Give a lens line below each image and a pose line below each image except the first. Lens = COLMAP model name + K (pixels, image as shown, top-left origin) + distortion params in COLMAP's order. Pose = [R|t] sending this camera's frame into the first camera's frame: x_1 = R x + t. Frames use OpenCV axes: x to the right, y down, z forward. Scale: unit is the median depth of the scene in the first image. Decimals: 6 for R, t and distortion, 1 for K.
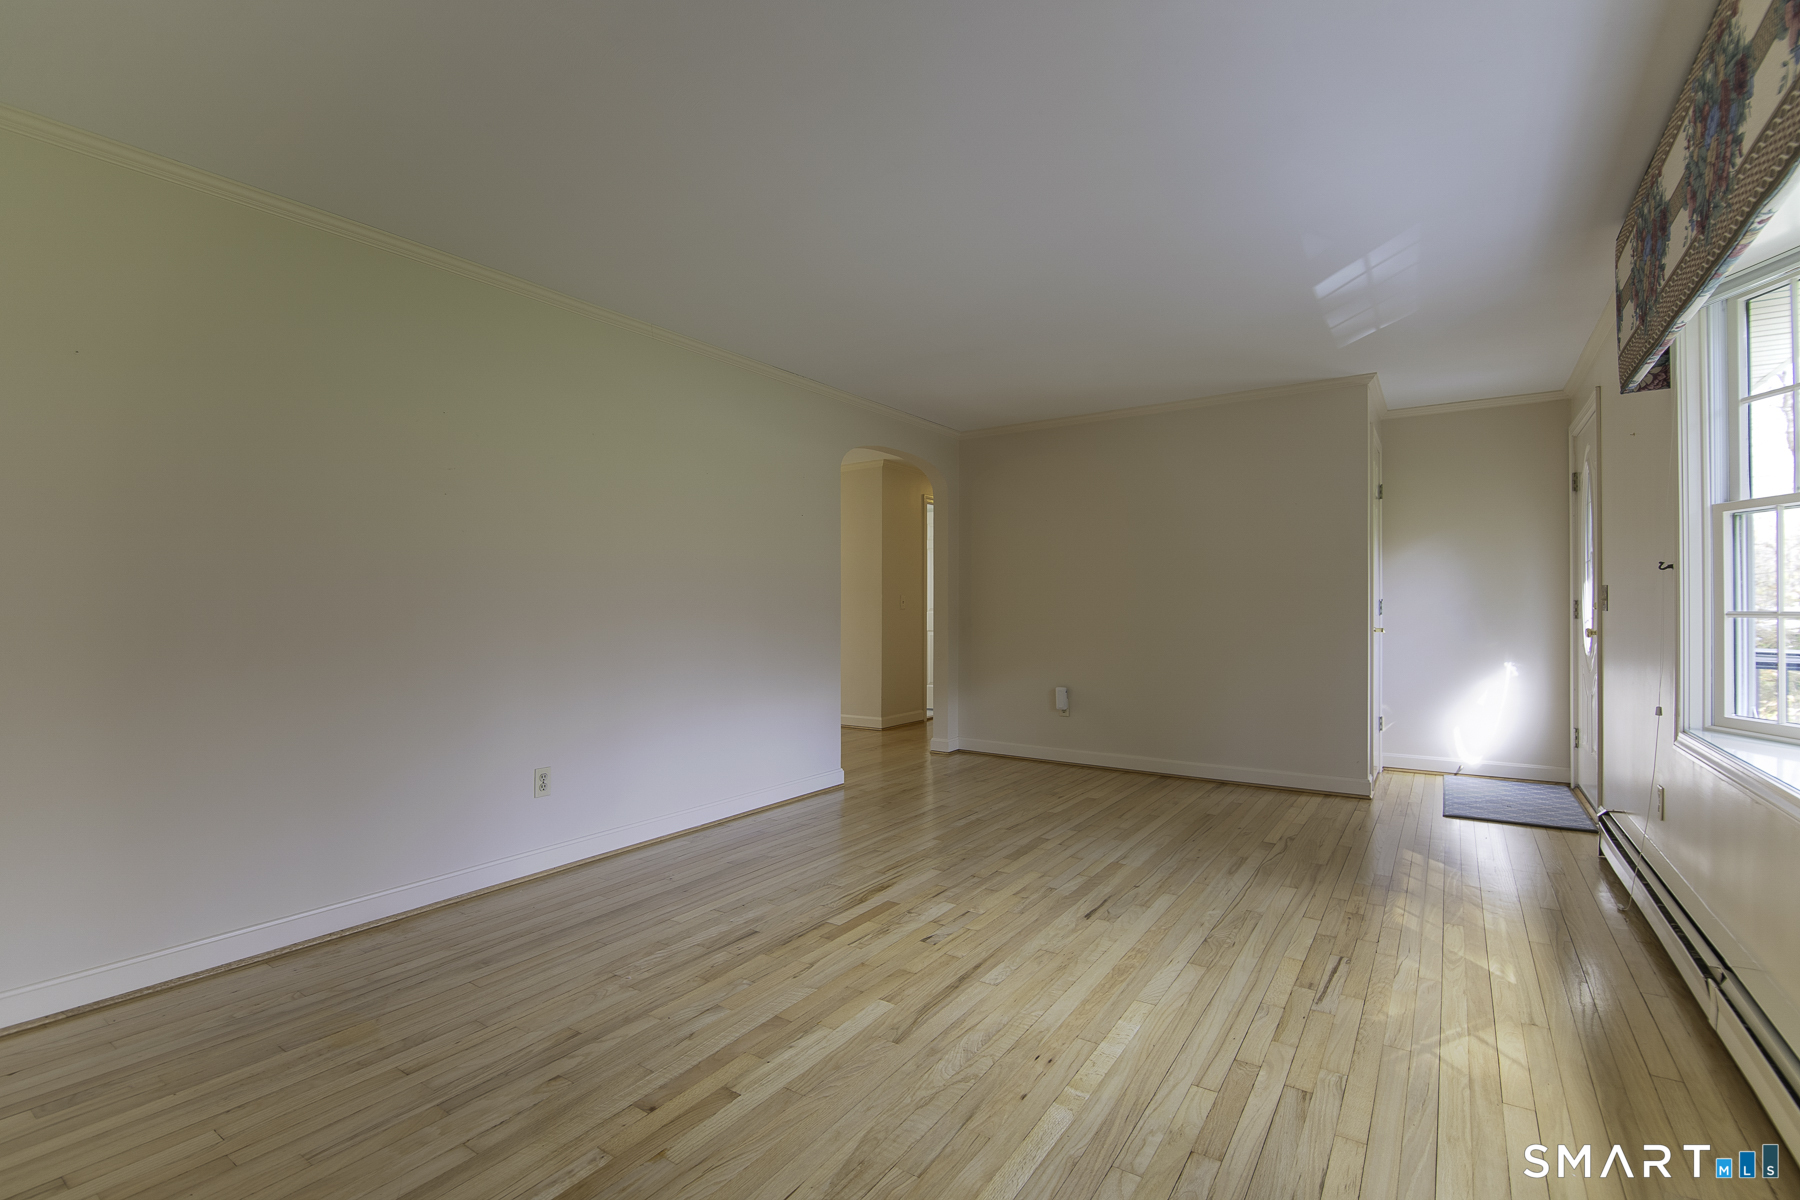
lens RADIAL K [[816.7, 0, 886.2], [0, 816.7, 604.7], [0, 0, 1]] dist [0.001025, -0.010964]
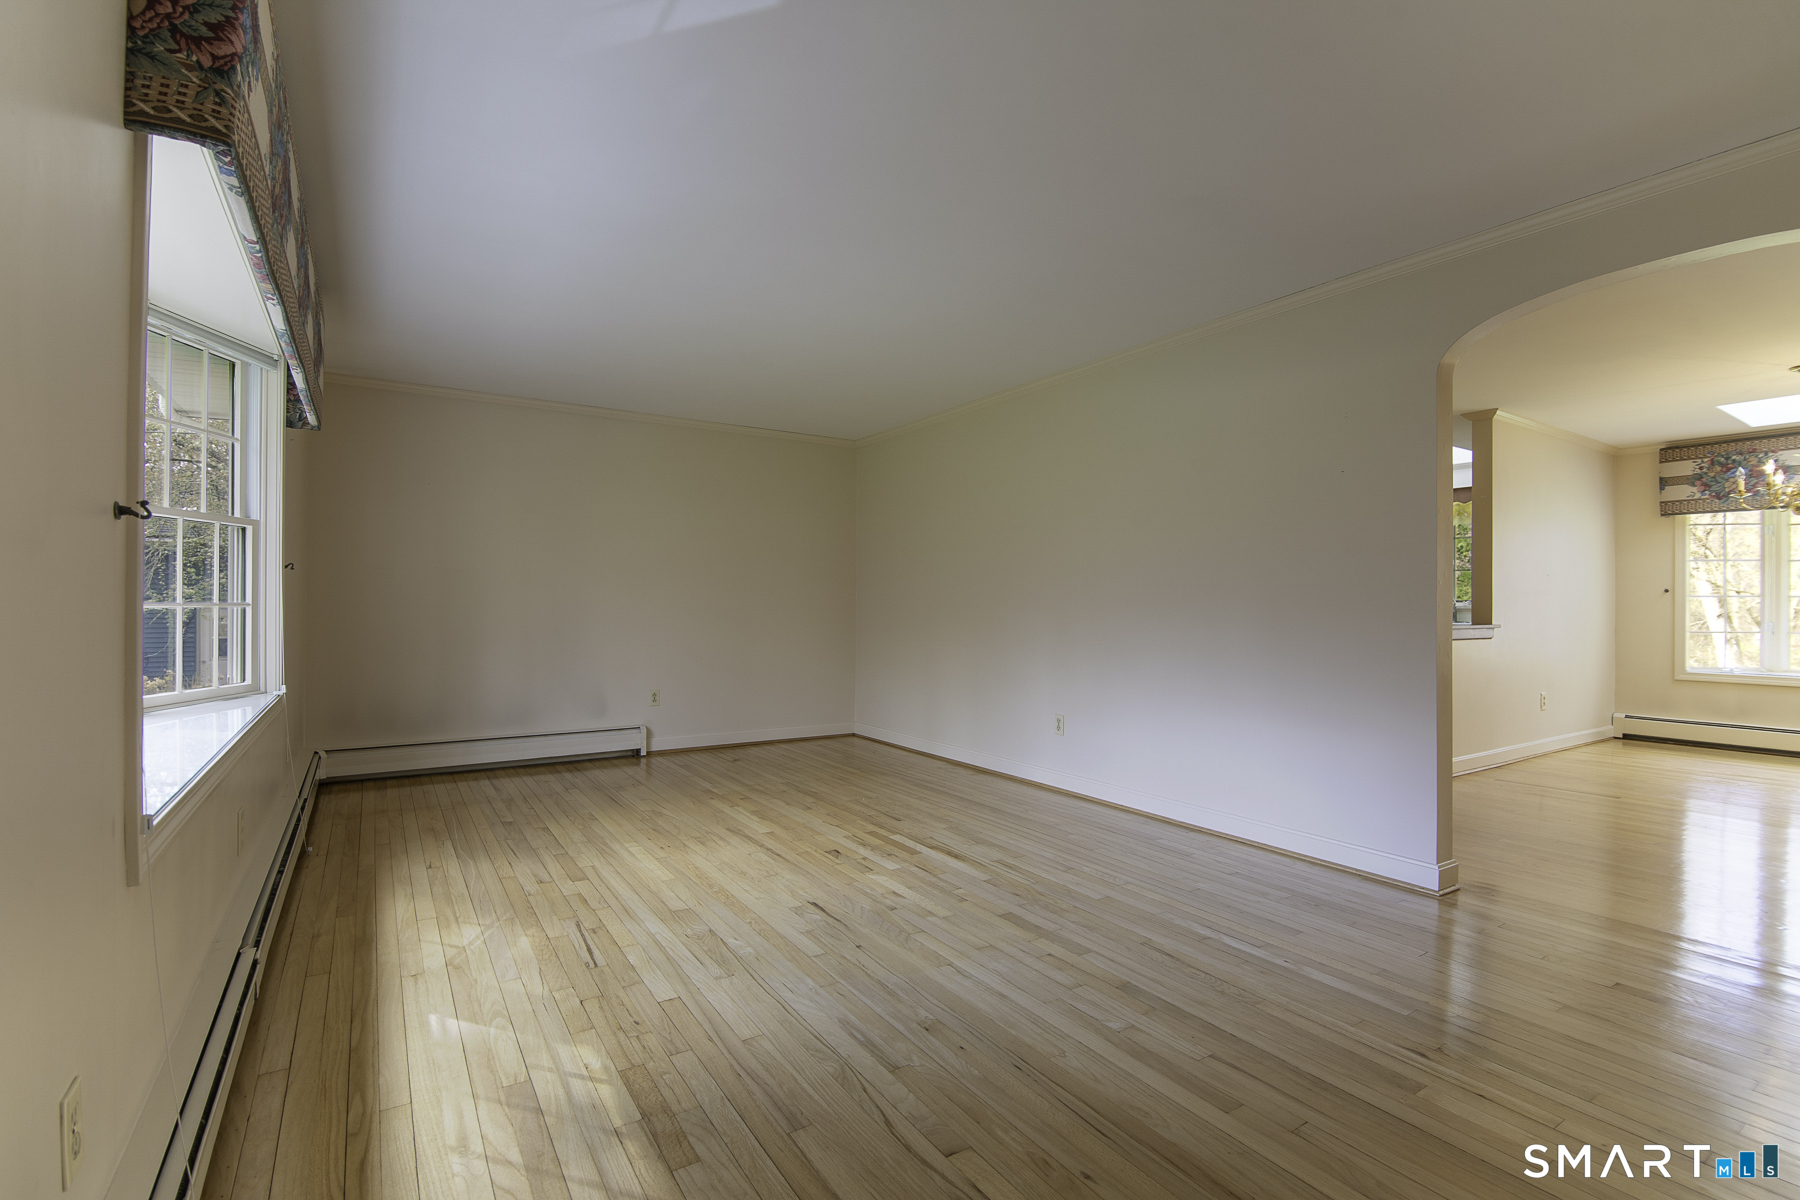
lens RADIAL K [[816.7, 0, 886.2], [0, 816.7, 604.7], [0, 0, 1]] dist [0.001025, -0.010964]
pose [[-0.392812, 0.004935, -0.919606, 1.232356], [0.000876, 0.999987, 0.004992, 0.004700], [0.919618, 0.001155, -0.392811, 1.596429]]
